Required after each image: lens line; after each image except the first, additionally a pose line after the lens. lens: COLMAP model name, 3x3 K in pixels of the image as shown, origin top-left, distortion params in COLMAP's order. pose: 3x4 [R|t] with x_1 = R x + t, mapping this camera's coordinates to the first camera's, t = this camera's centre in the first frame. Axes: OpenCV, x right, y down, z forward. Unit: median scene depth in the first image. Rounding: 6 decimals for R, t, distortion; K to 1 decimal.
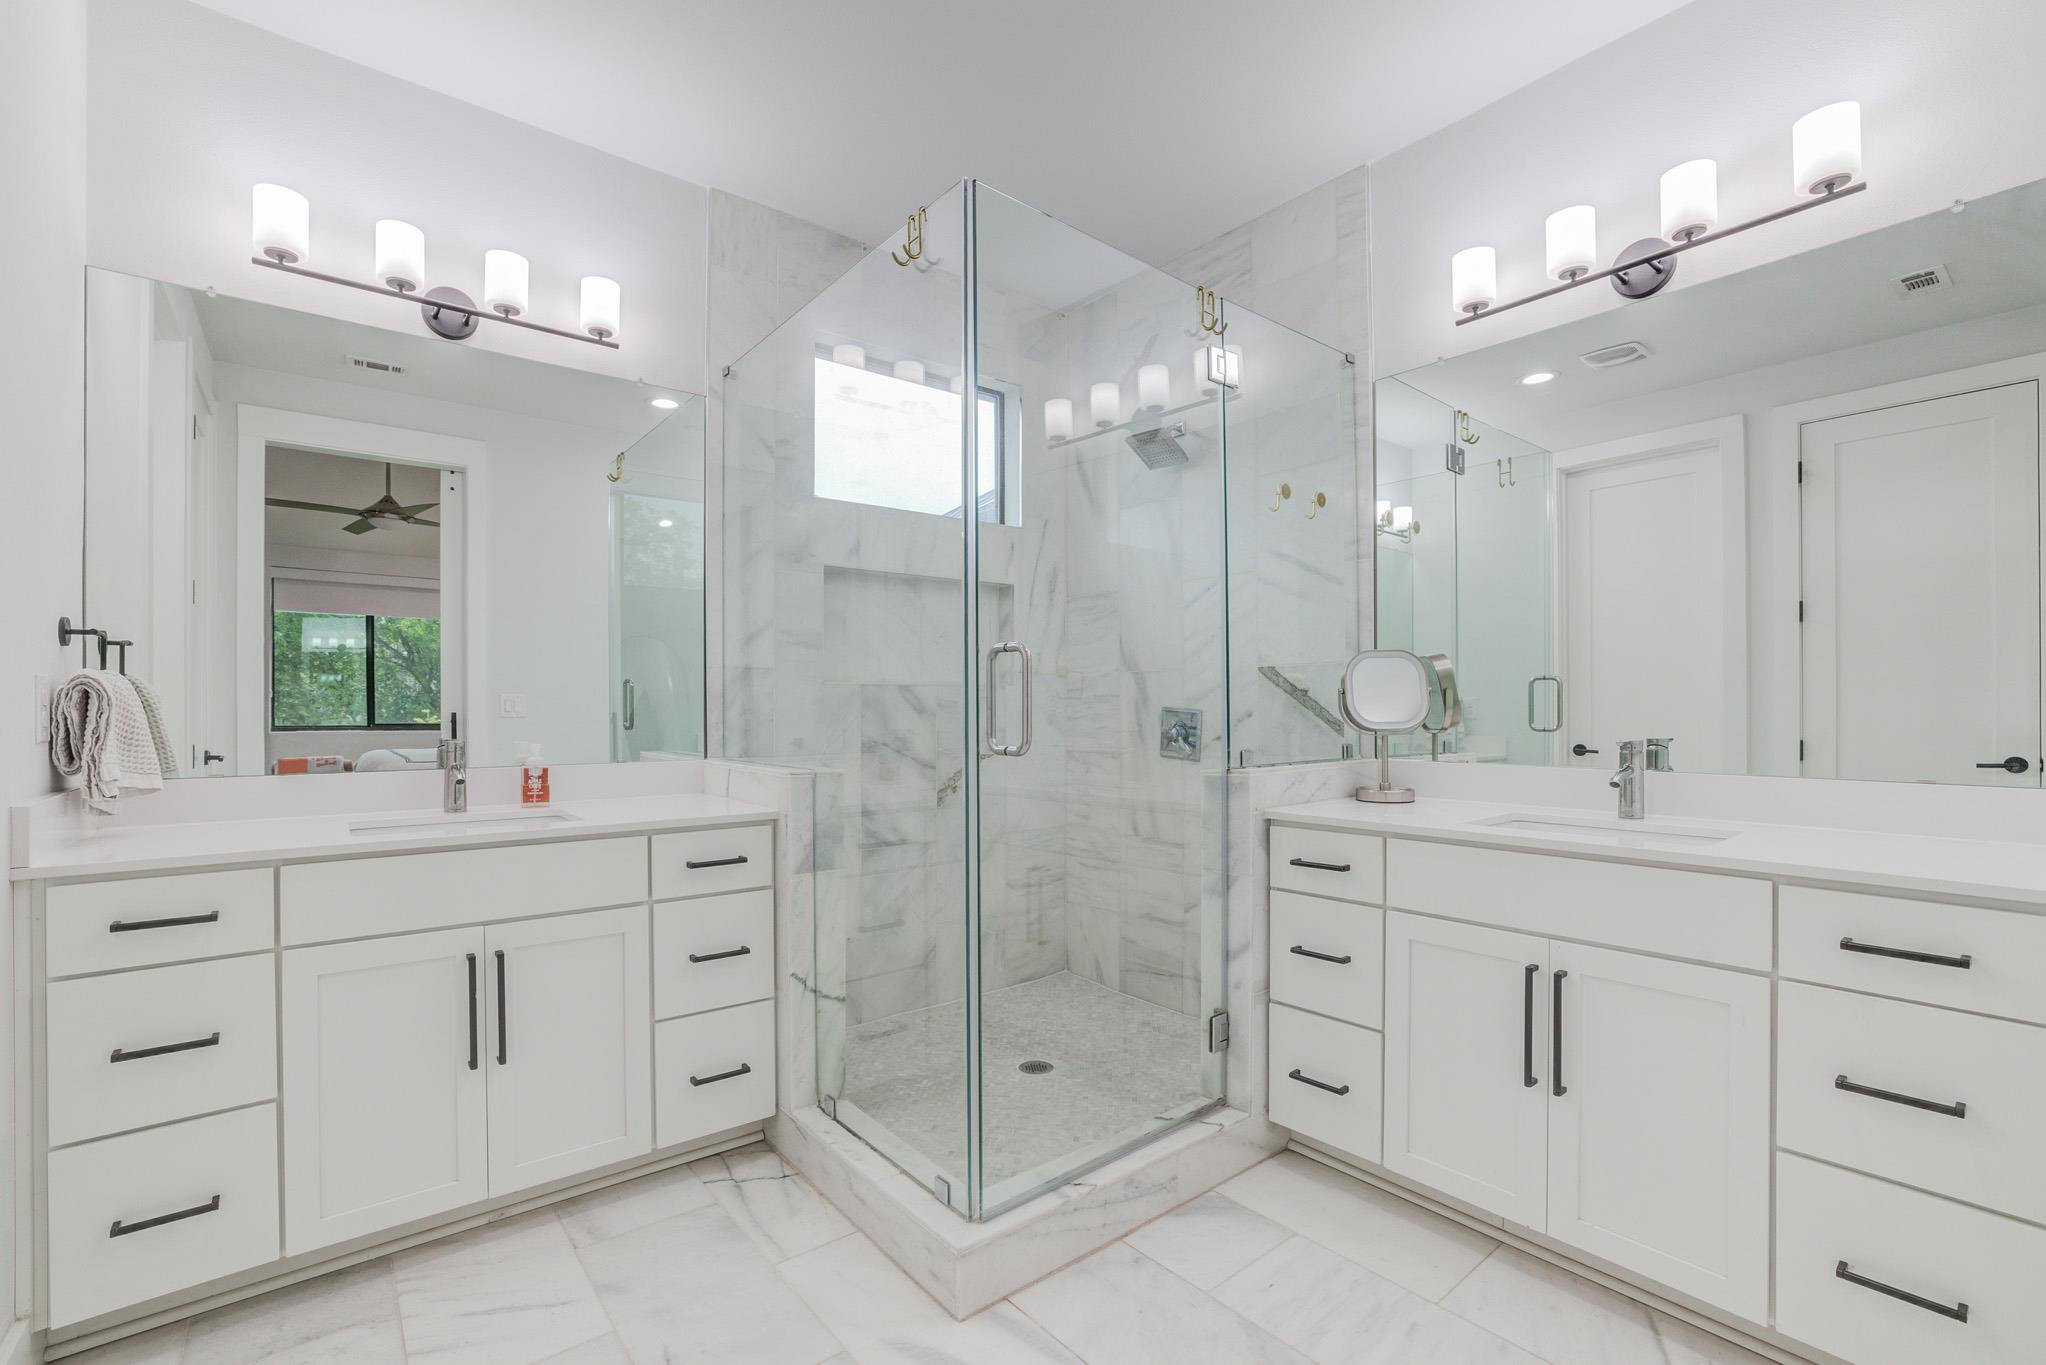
lens RADIAL K [[901.3, 0, 997.9], [0, 901.3, 710.6], [0, 0, 1]] dist [-0.002682, 0.000088]
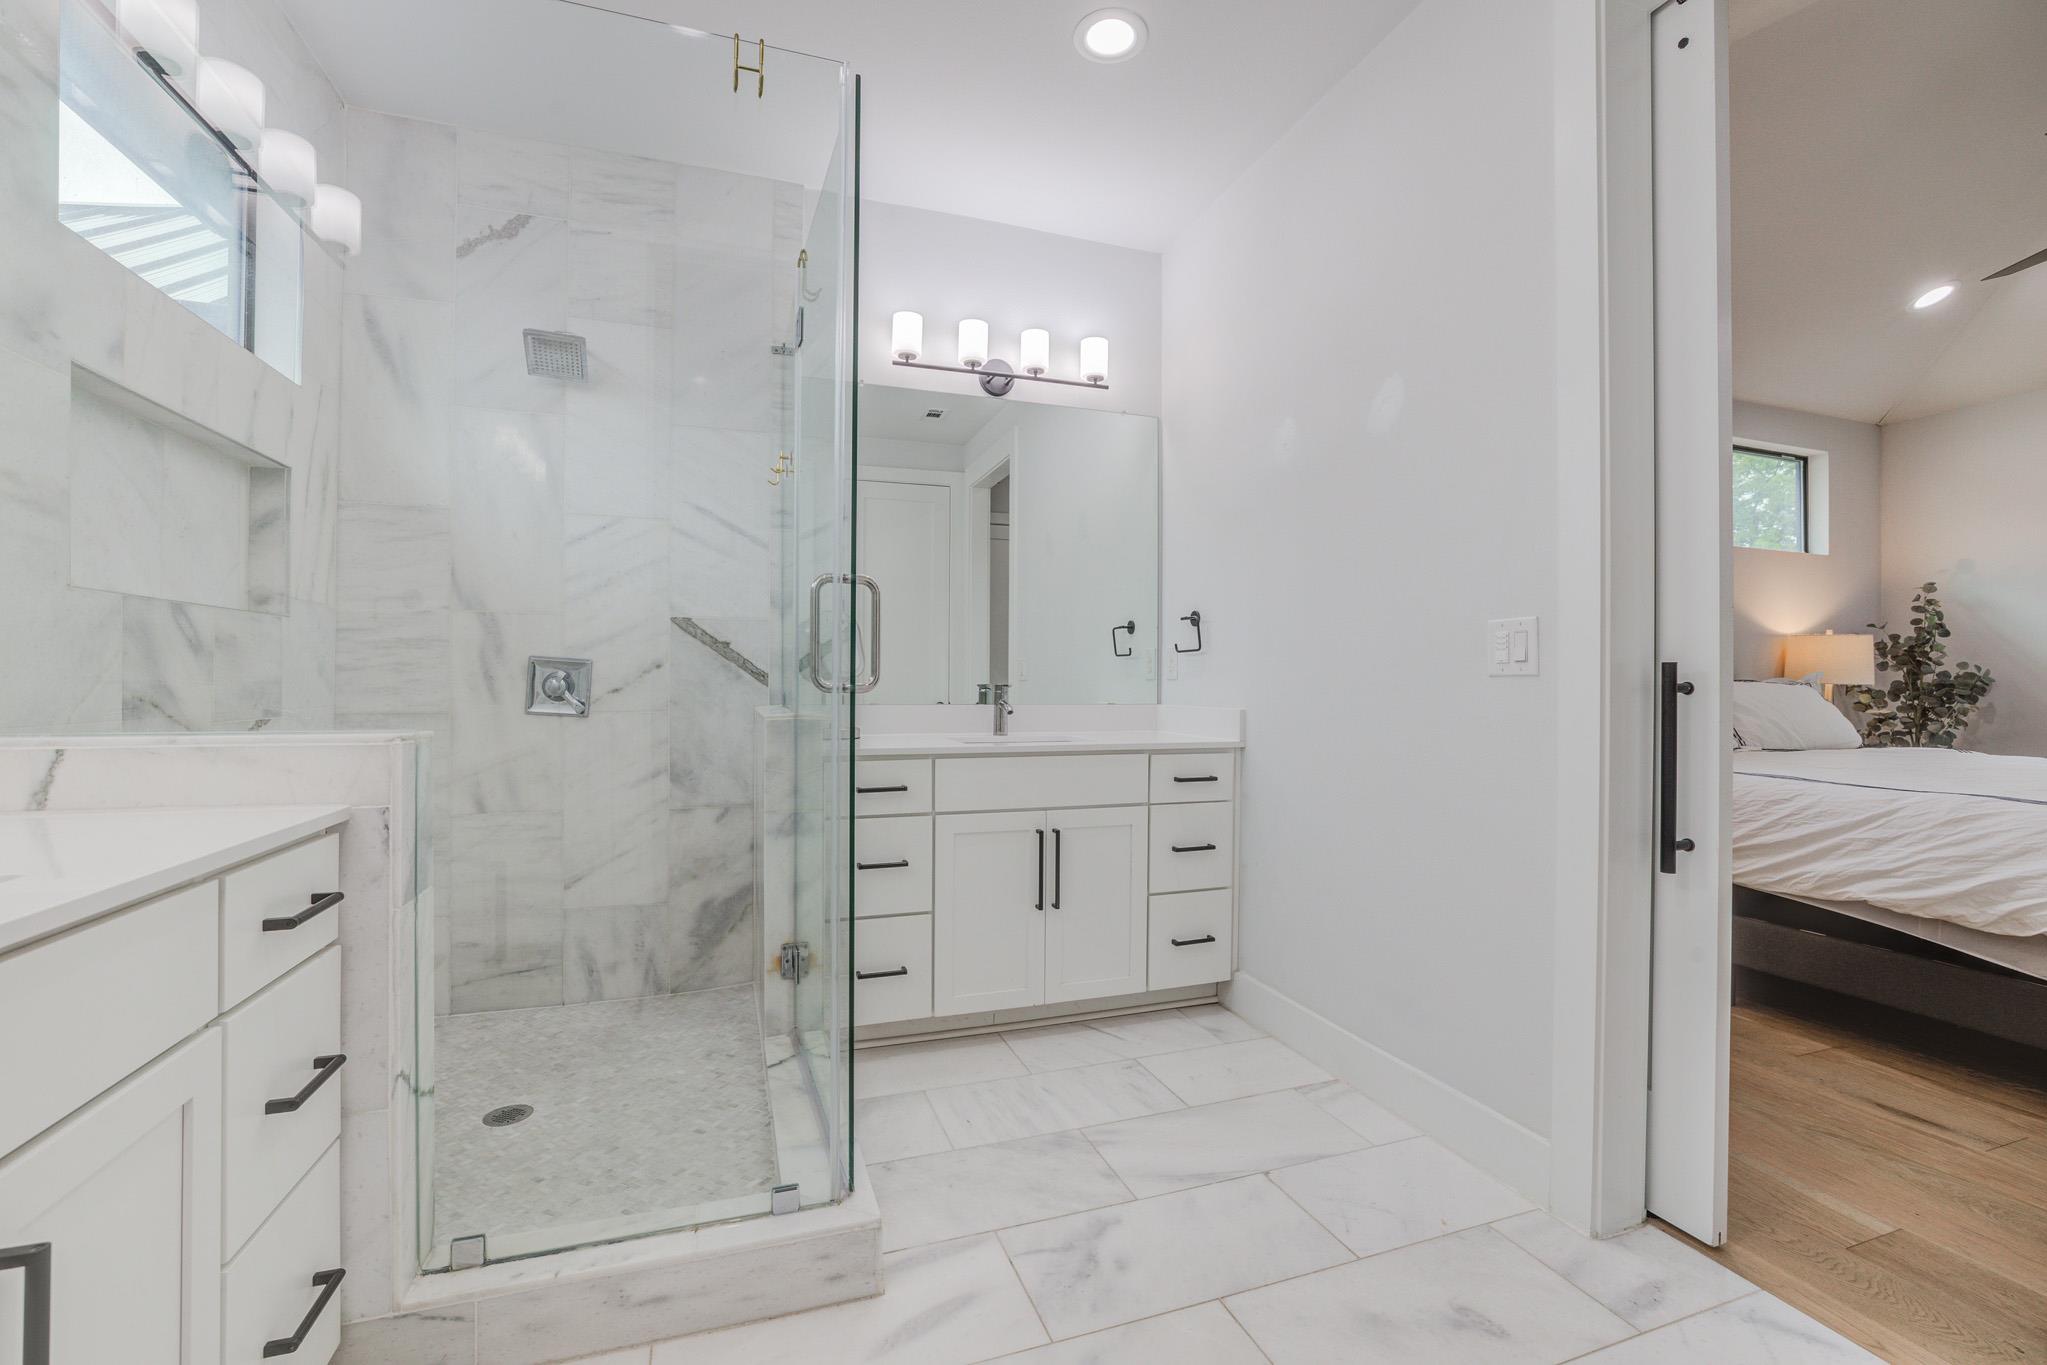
lens RADIAL K [[876.4, 0, 1018.2], [0, 876.4, 684.2], [0, 0, 1]] dist [-0.002941, -0.000102]
pose [[0.348729, 0.003139, 0.937218, -0.489068], [-0.004184, 0.999990, -0.001793, 0.025670], [-0.937214, -0.003296, 0.348738, 0.318270]]
